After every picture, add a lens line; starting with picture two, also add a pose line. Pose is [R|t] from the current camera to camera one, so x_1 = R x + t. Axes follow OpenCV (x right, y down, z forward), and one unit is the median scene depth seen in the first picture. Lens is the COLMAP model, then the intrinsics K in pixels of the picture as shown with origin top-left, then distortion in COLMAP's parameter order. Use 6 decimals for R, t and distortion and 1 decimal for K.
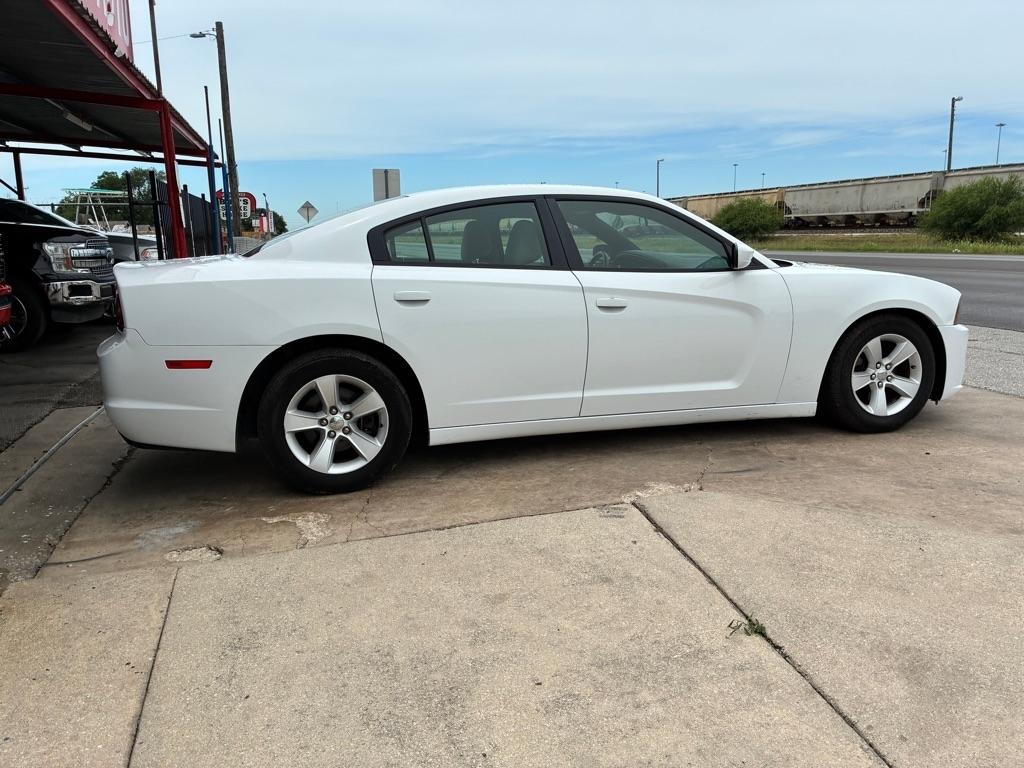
lens RADIAL K [[774.7, 0, 510.2], [0, 774.7, 387.0], [0, 0, 1]] dist [0.052167, -0.069232]
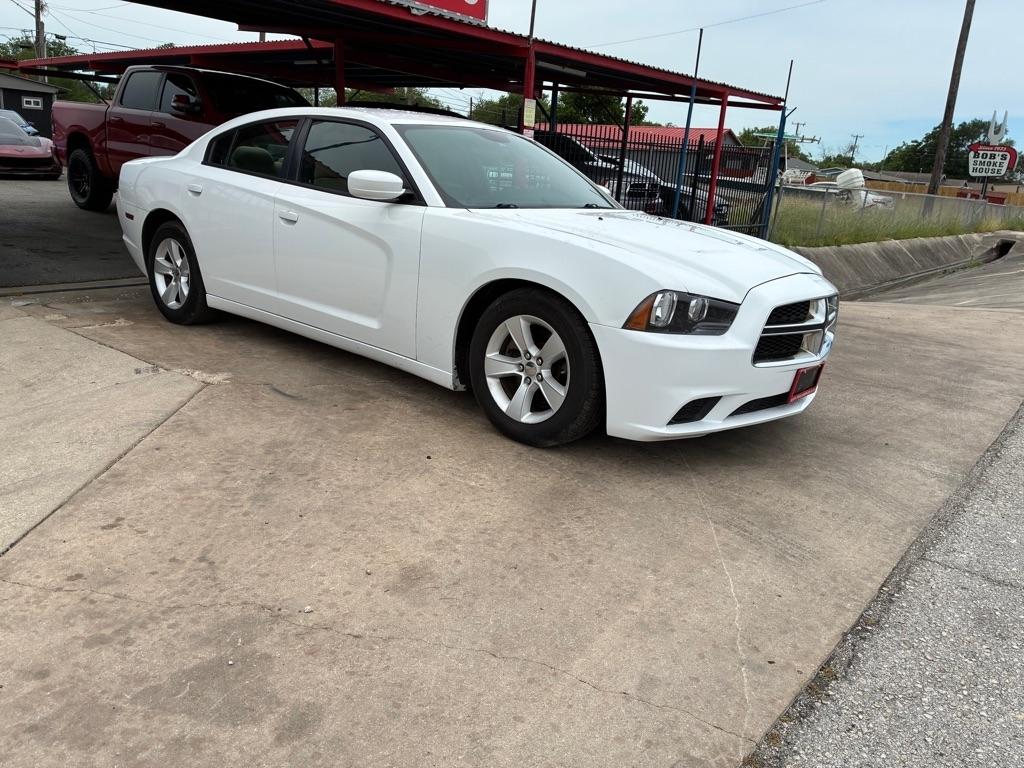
lens RADIAL K [[775.1, 0, 497.3], [0, 775.1, 380.2], [0, 0, 1]] dist [0.048751, -0.060297]
pose [[0.547264, 0.278971, -0.789099, 1.247283], [-0.239843, 0.955547, 0.171477, -0.149554], [0.801858, 0.095417, 0.589846, 0.629300]]
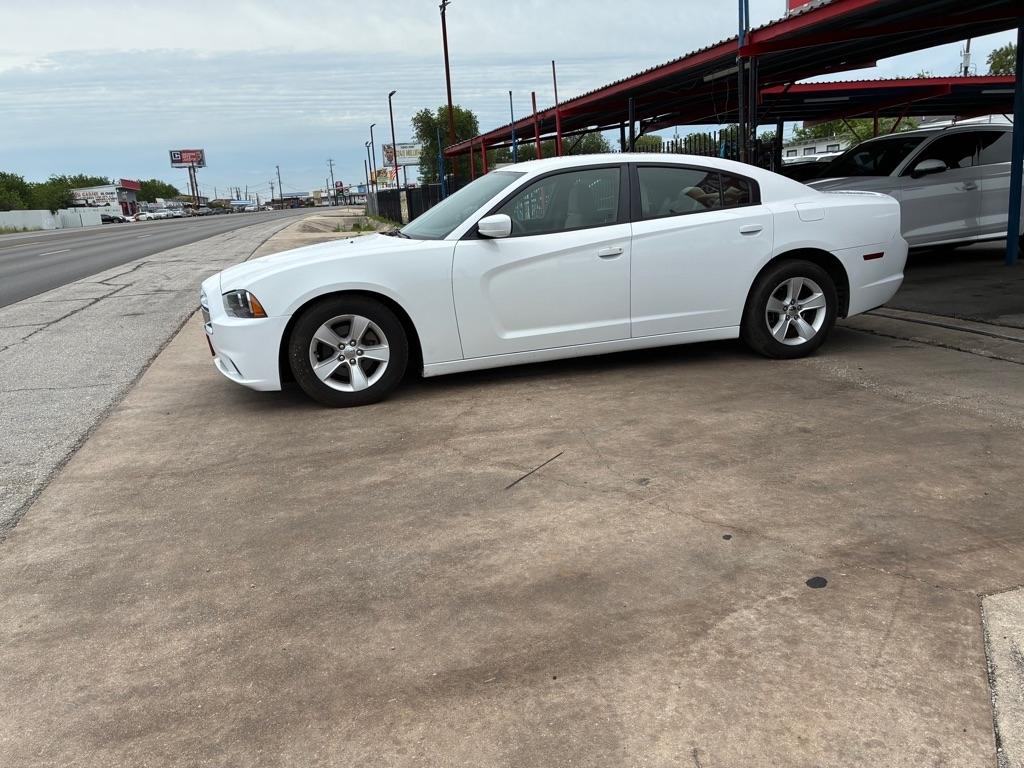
lens RADIAL K [[774.7, 0, 506.8], [0, 774.7, 382.1], [0, 0, 1]] dist [0.052167, -0.069232]
pose [[-0.996730, 0.072631, 0.035415, 0.147135], [0.080788, 0.904607, 0.418521, -0.560812], [-0.001639, 0.420013, -0.907516, 2.773196]]
